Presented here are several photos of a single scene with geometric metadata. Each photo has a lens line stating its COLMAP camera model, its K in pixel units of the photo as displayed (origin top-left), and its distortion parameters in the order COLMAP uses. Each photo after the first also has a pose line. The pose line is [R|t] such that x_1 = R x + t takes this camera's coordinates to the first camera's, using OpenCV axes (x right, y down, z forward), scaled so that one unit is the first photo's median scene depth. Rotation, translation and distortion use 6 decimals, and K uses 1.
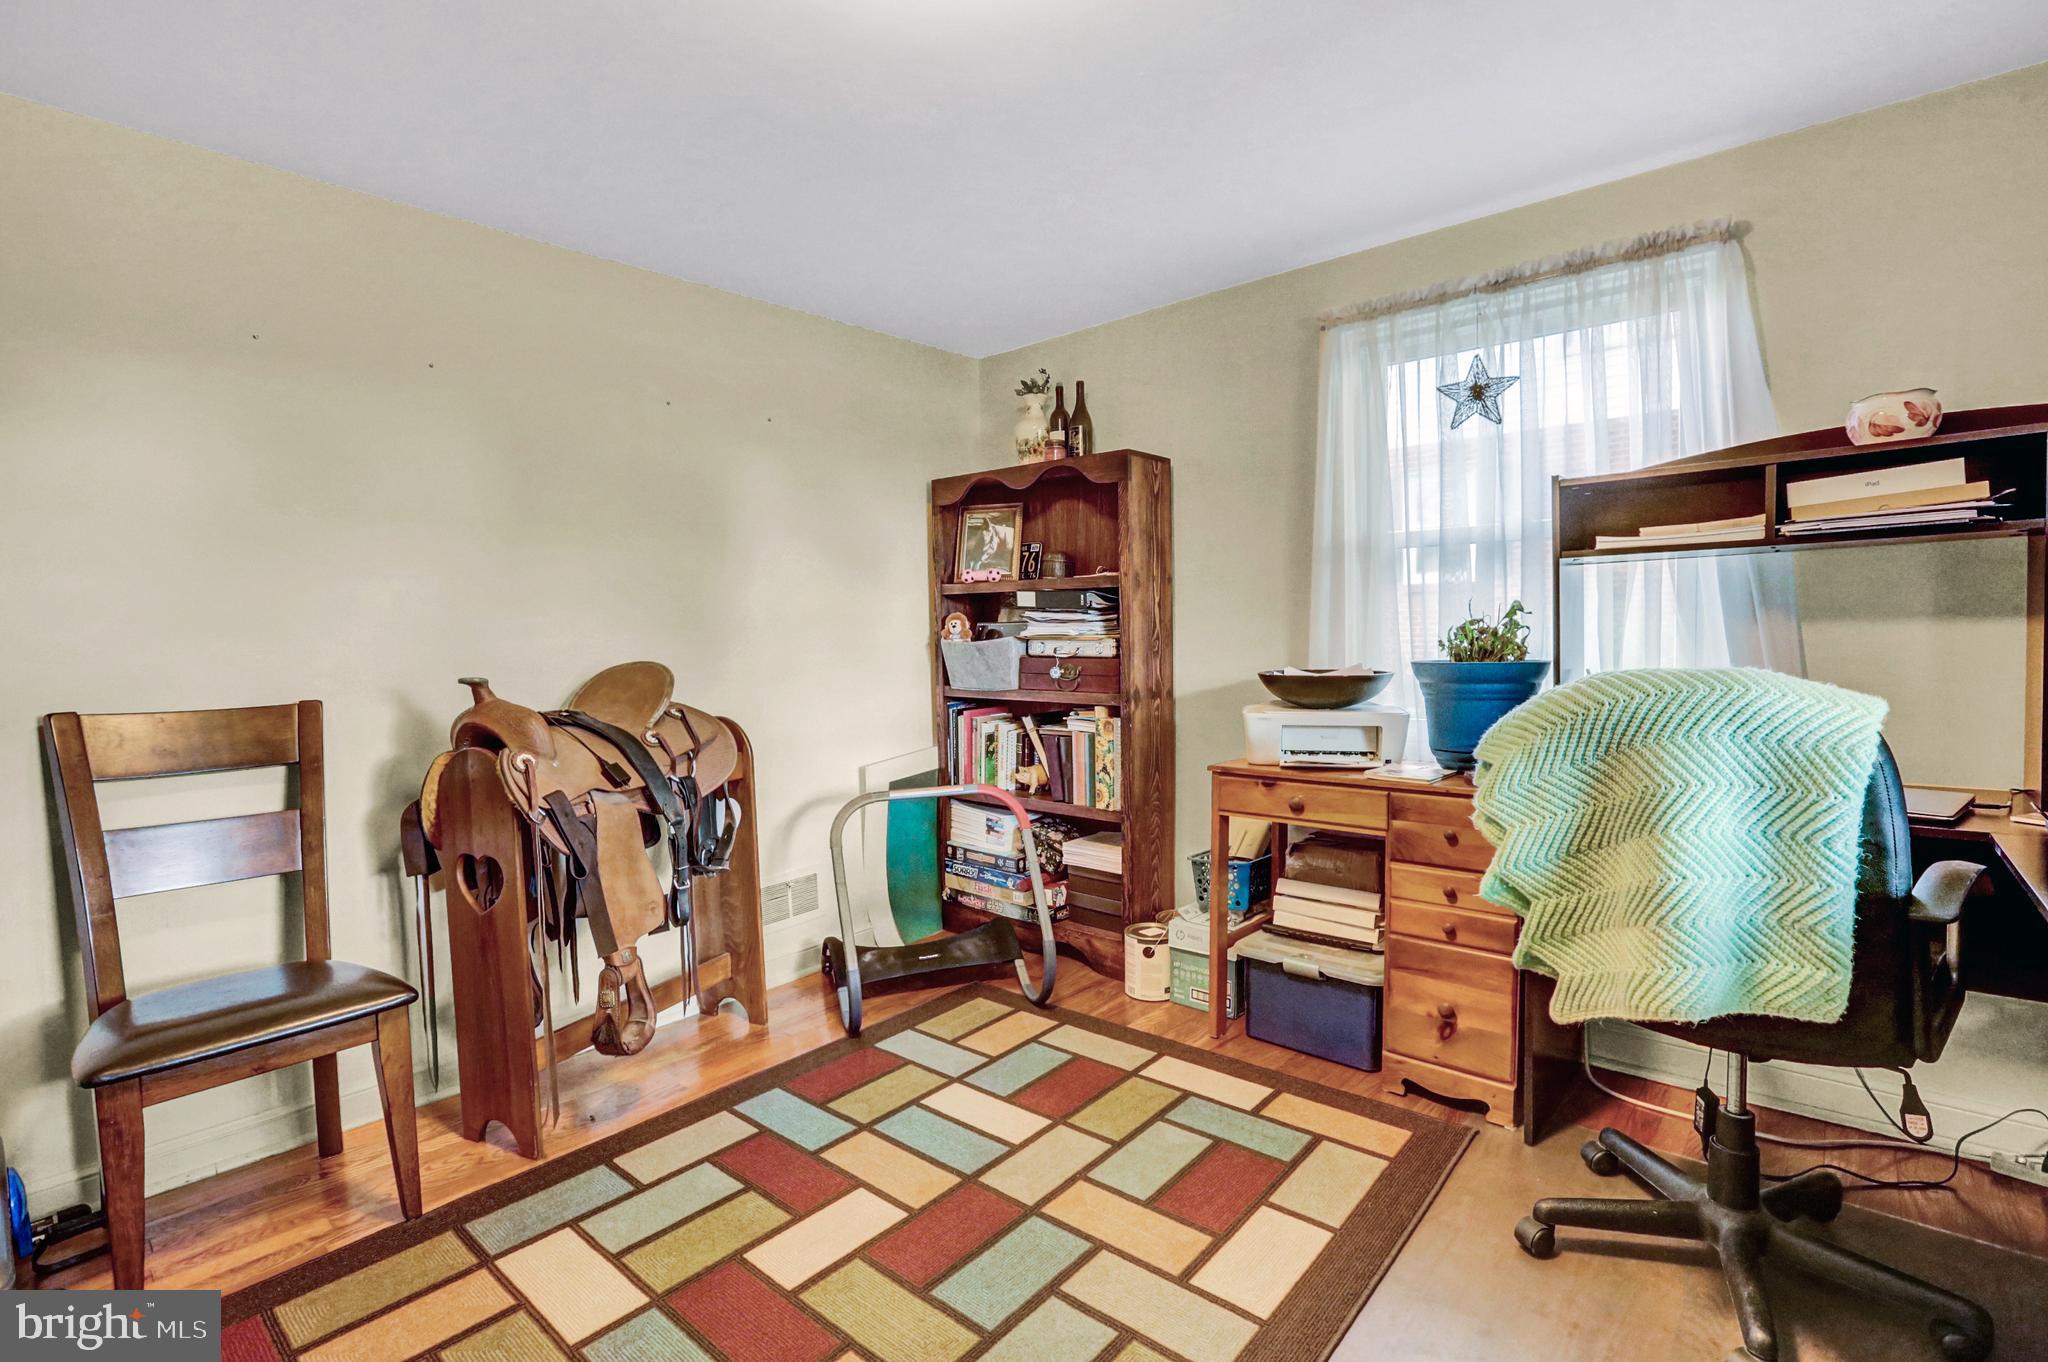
lens RADIAL K [[943.7, 0, 1022.7], [0, 943.7, 673.8], [0, 0, 1]] dist [-0.044137, 0.015711]
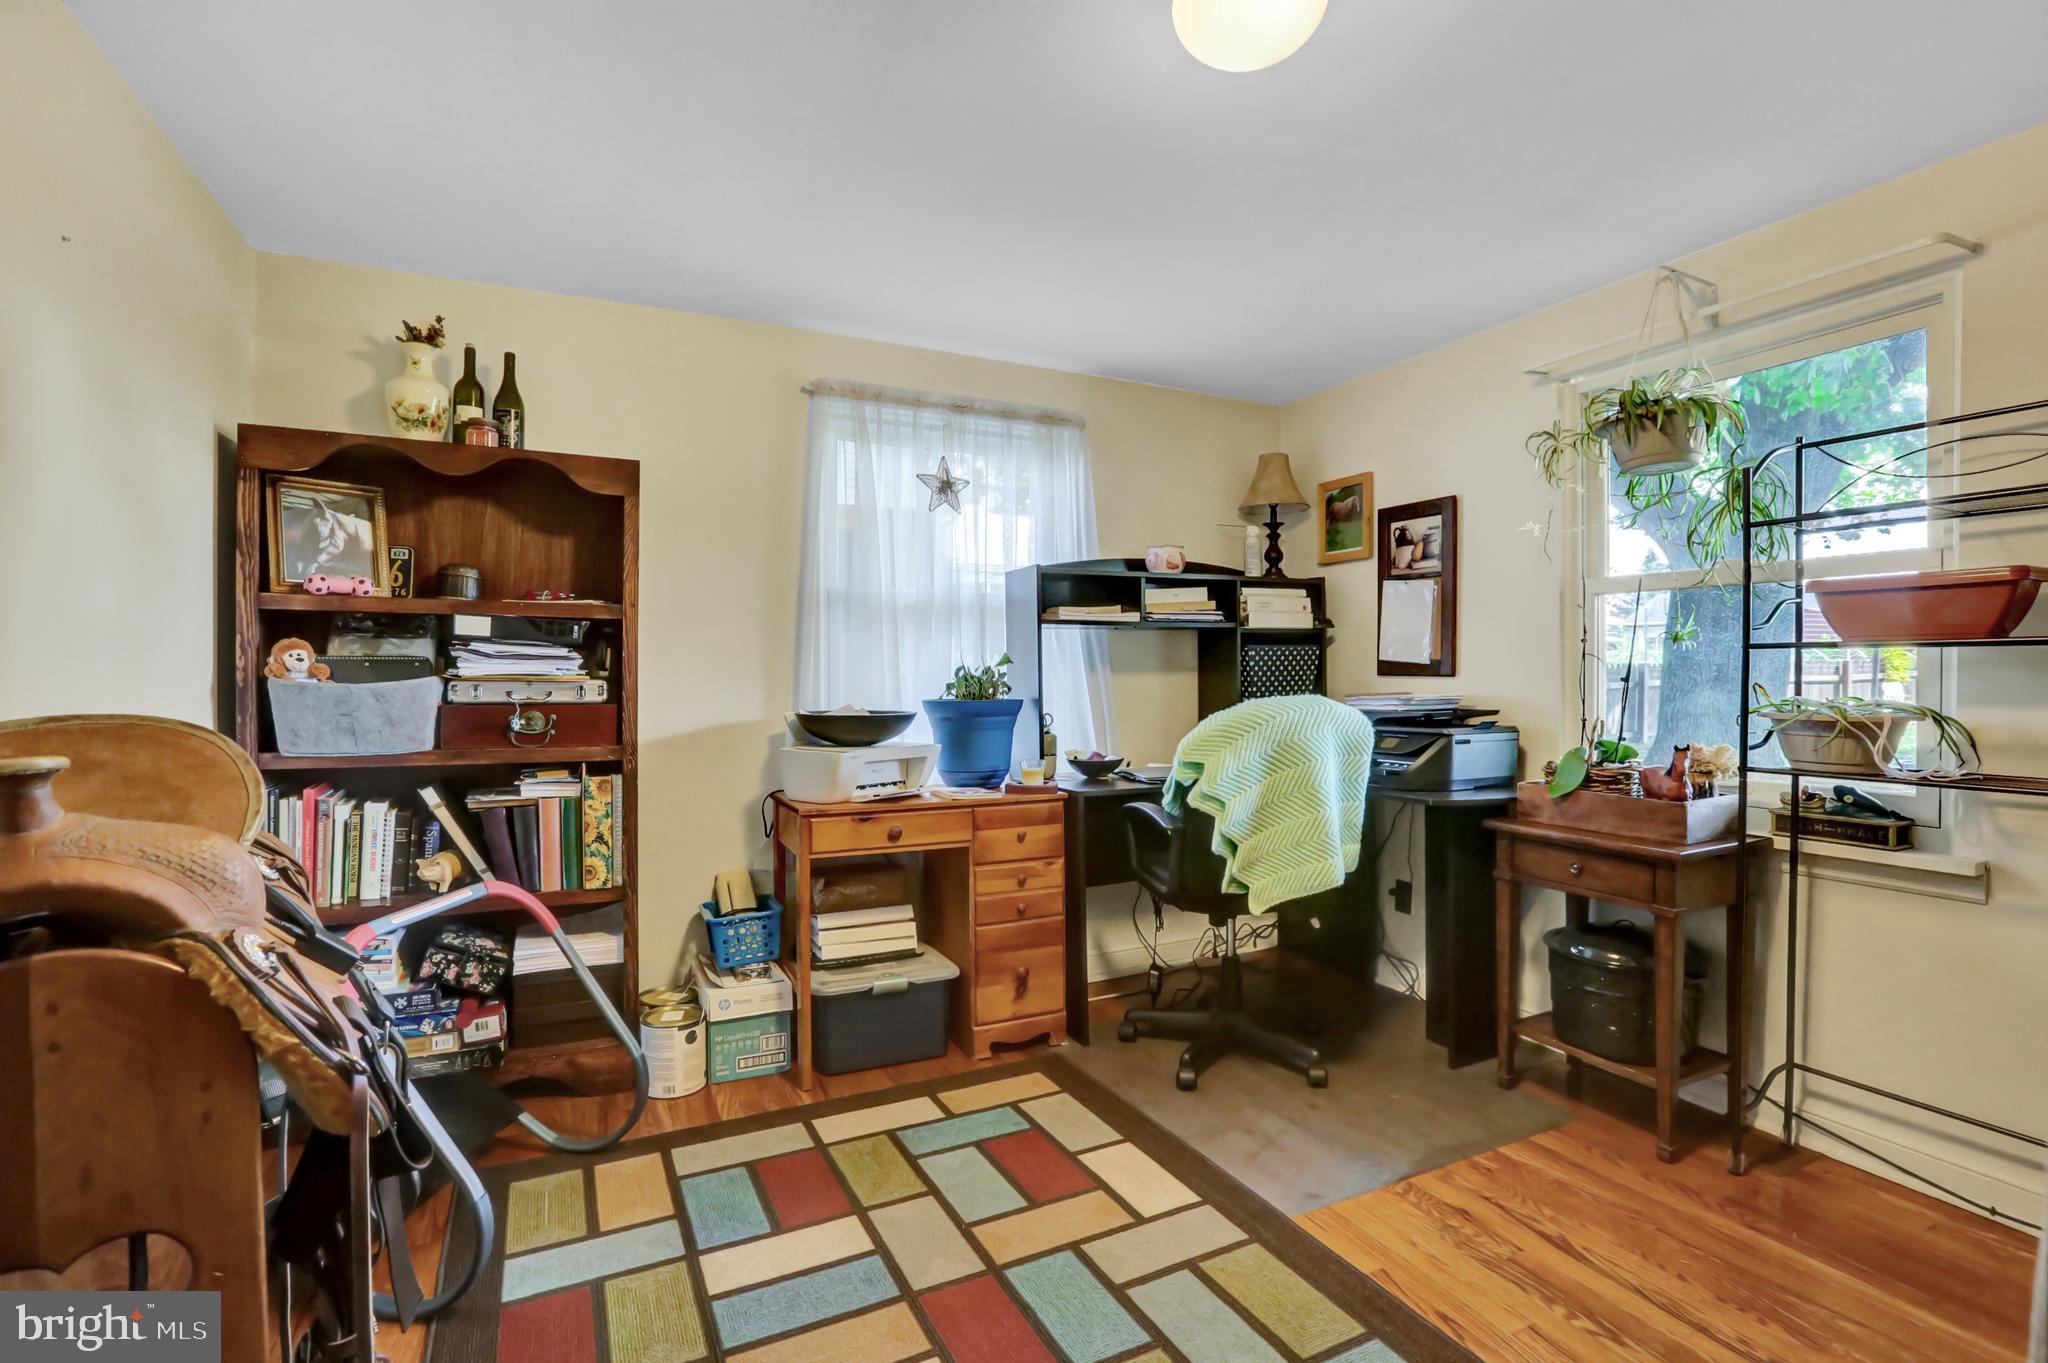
lens RADIAL K [[943.7, 0, 1020.3], [0, 943.7, 669.8], [0, 0, 1]] dist [-0.044137, 0.015711]
pose [[0.395466, 0.018285, 0.918299, -0.626082], [0.032754, 0.998885, -0.033995, -0.007786], [-0.917896, 0.043522, 0.394426, 0.406779]]
